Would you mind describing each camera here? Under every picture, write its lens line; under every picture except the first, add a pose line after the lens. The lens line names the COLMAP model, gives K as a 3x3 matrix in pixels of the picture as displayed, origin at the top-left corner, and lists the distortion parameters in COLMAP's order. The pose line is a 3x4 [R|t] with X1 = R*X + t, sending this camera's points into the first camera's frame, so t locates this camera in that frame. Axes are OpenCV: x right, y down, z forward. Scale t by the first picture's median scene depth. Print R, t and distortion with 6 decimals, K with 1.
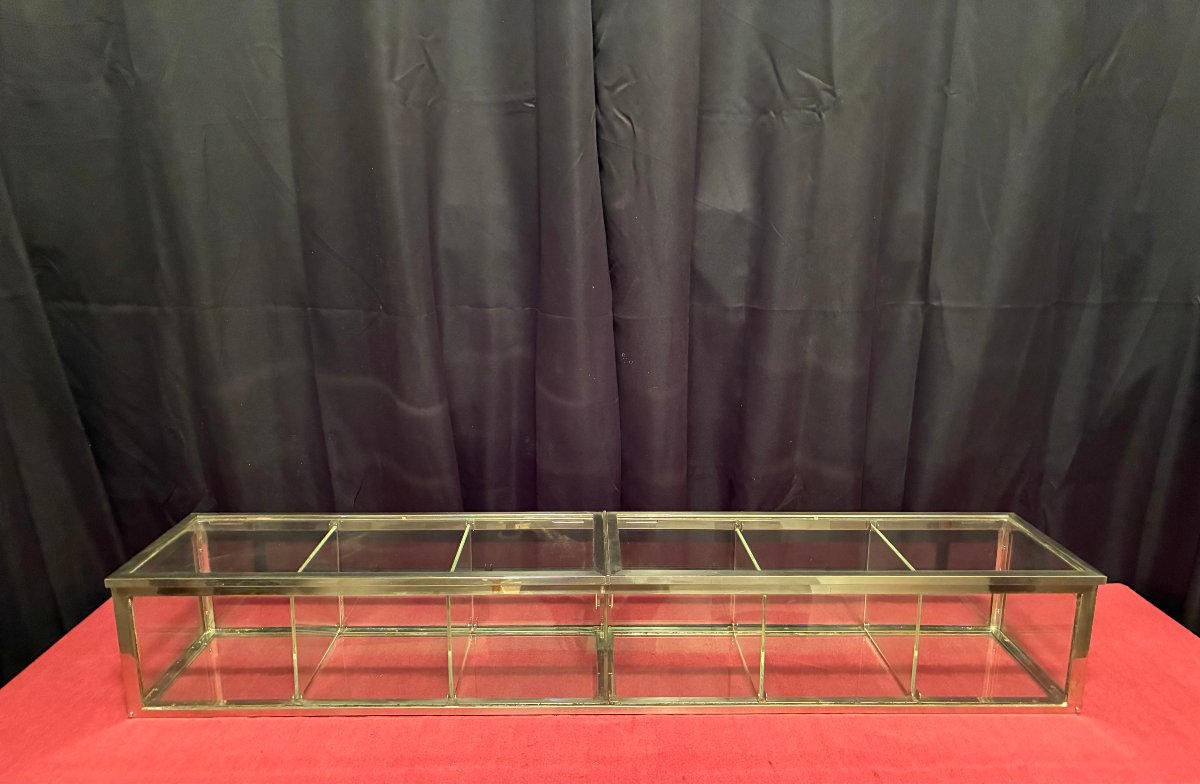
lens RADIAL K [[885.1, 0, 595.1], [0, 885.1, 455.0], [0, 0, 1]] dist [0.005162, -0.000261]
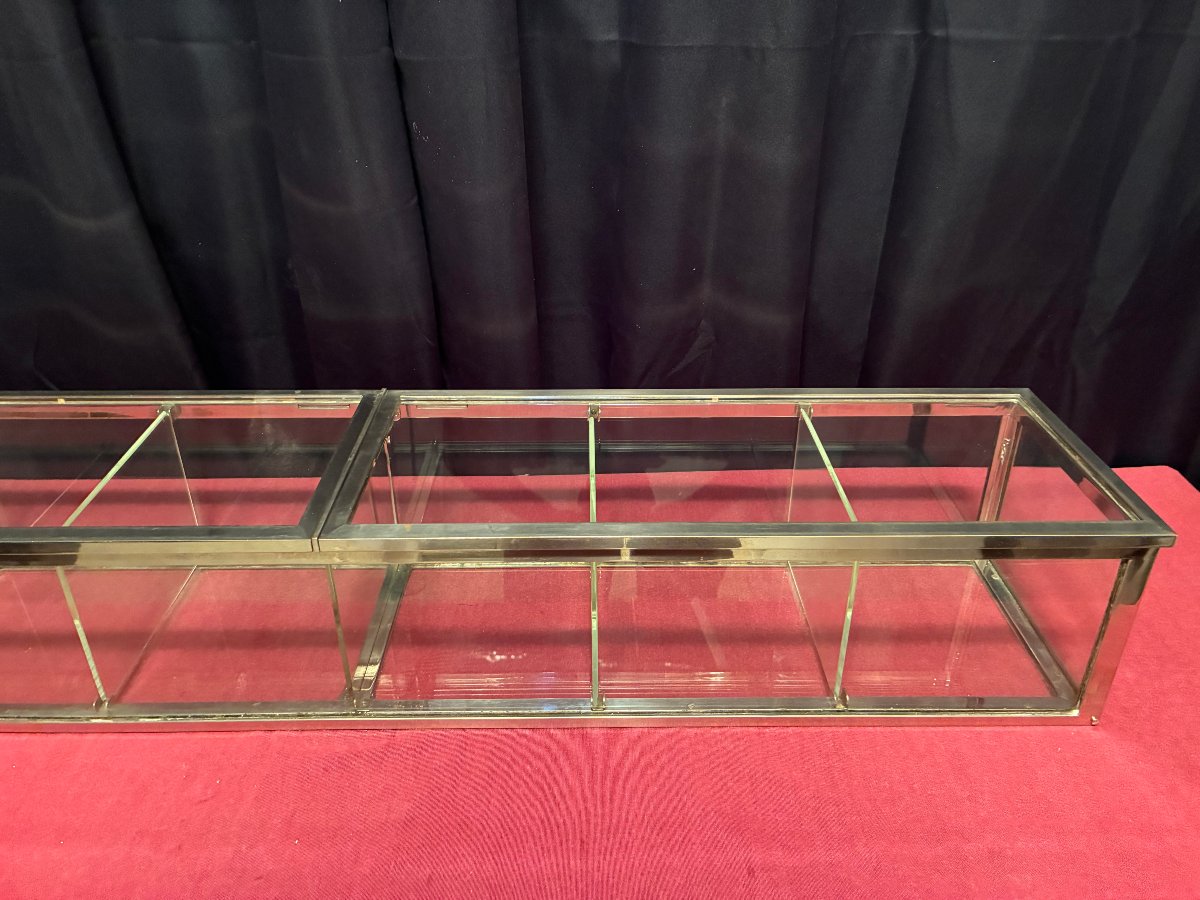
lens RADIAL K [[919.2, 0, 578.3], [0, 919.2, 458.3], [0, 0, 1]] dist [0.013720, -0.007140]
pose [[0.999995, -0.000020, -0.003006, 0.150867], [0.000755, 0.969660, 0.244457, -0.048296], [0.002910, -0.244458, 0.969655, 0.344814]]
